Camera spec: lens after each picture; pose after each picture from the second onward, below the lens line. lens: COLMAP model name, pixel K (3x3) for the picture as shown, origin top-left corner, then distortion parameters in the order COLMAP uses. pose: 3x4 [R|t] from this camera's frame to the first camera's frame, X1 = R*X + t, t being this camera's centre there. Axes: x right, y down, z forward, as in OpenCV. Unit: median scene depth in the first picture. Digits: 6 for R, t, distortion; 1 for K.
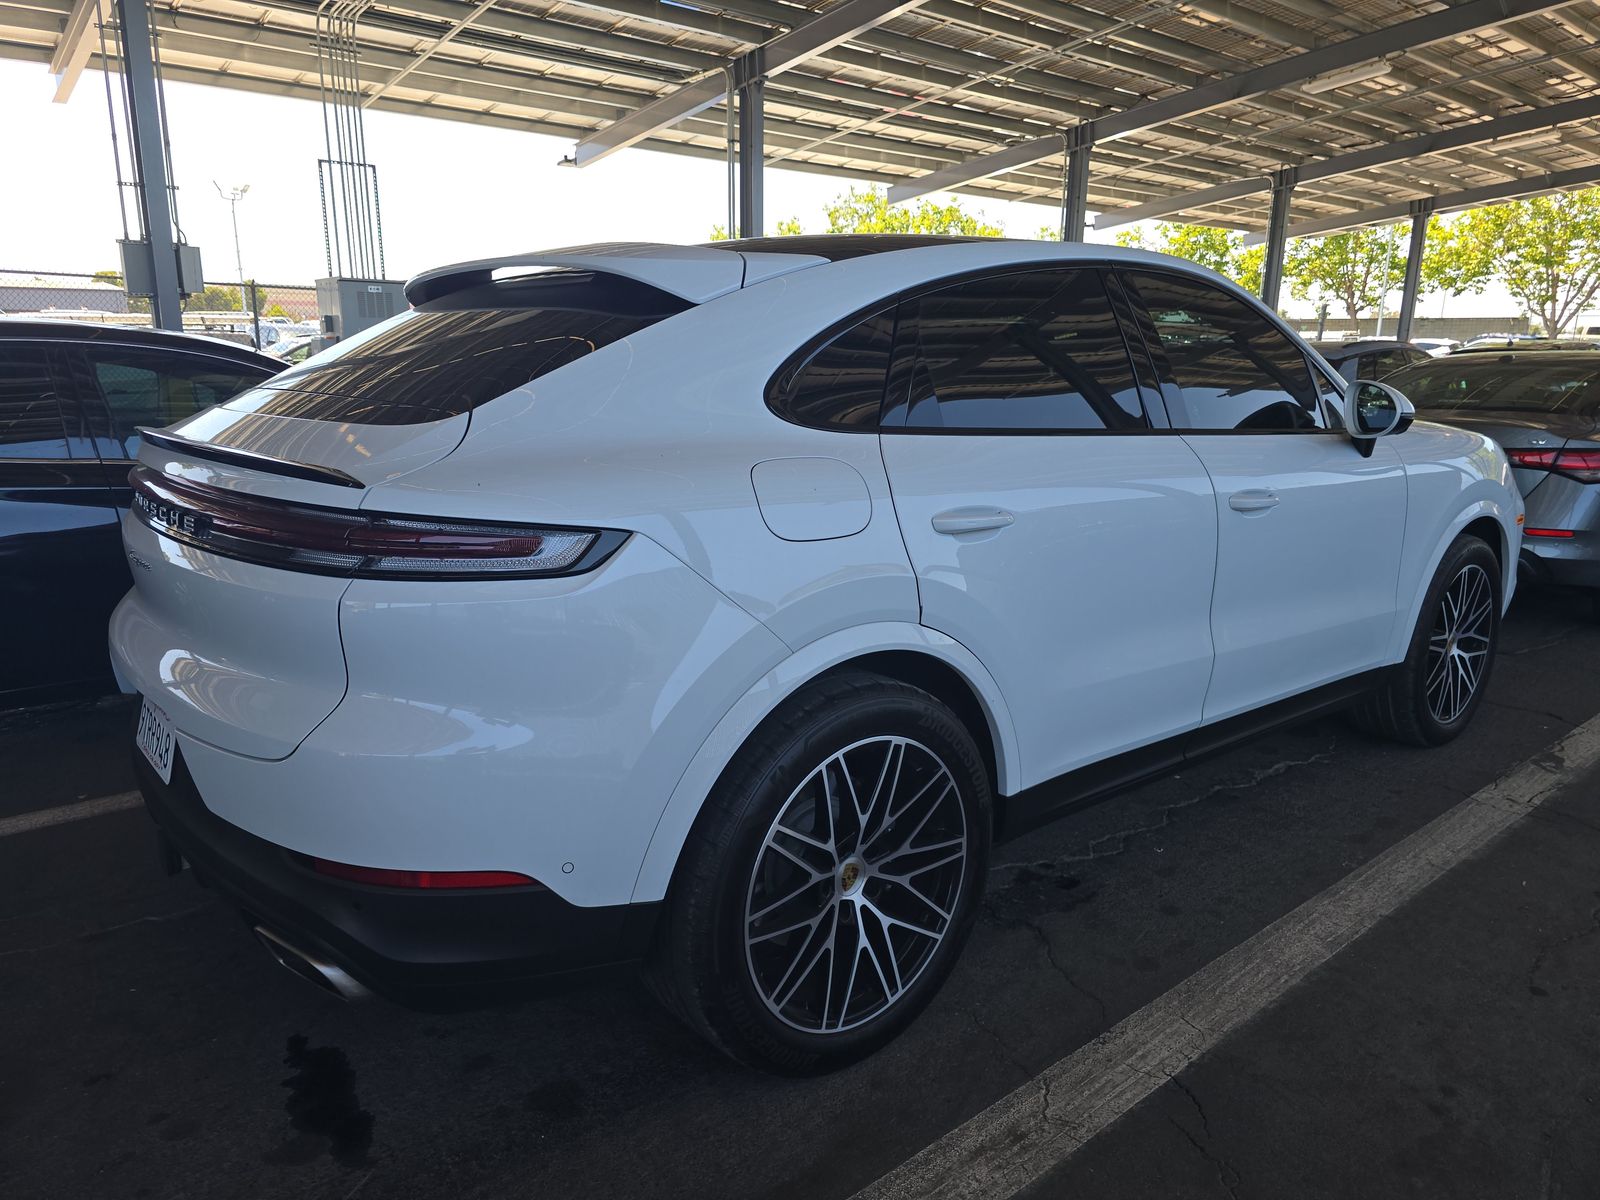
lens RADIAL K [[1062.6, 0, 807.6], [0, 1062.6, 630.4], [0, 0, 1]] dist [-0.003962, -0.002767]
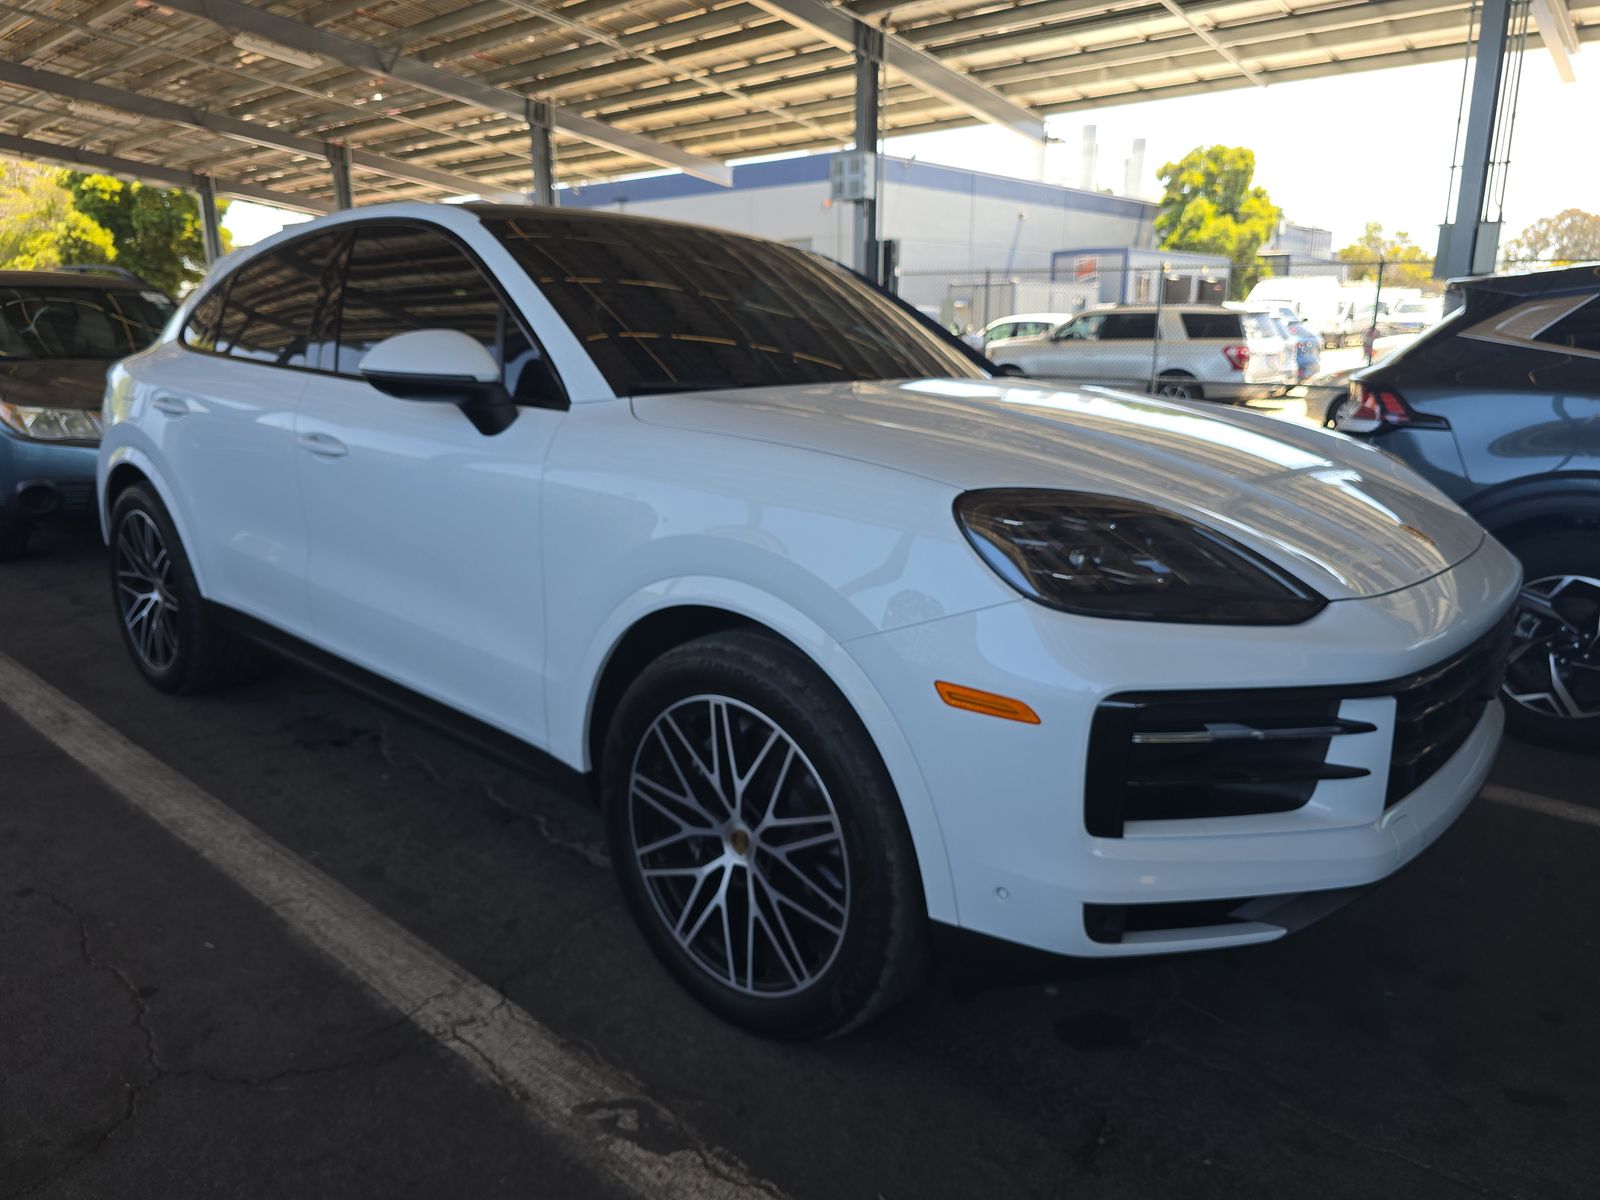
lens RADIAL K [[1067.6, 0, 800.0], [0, 1067.6, 600.0], [0, 0, 1]] dist [0.002558, 0.000893]
pose [[0.171449, 0.235068, -0.956739, 1.209628], [-0.251351, 0.949417, 0.188226, -0.236484], [0.952590, 0.208207, 0.221861, 0.971251]]
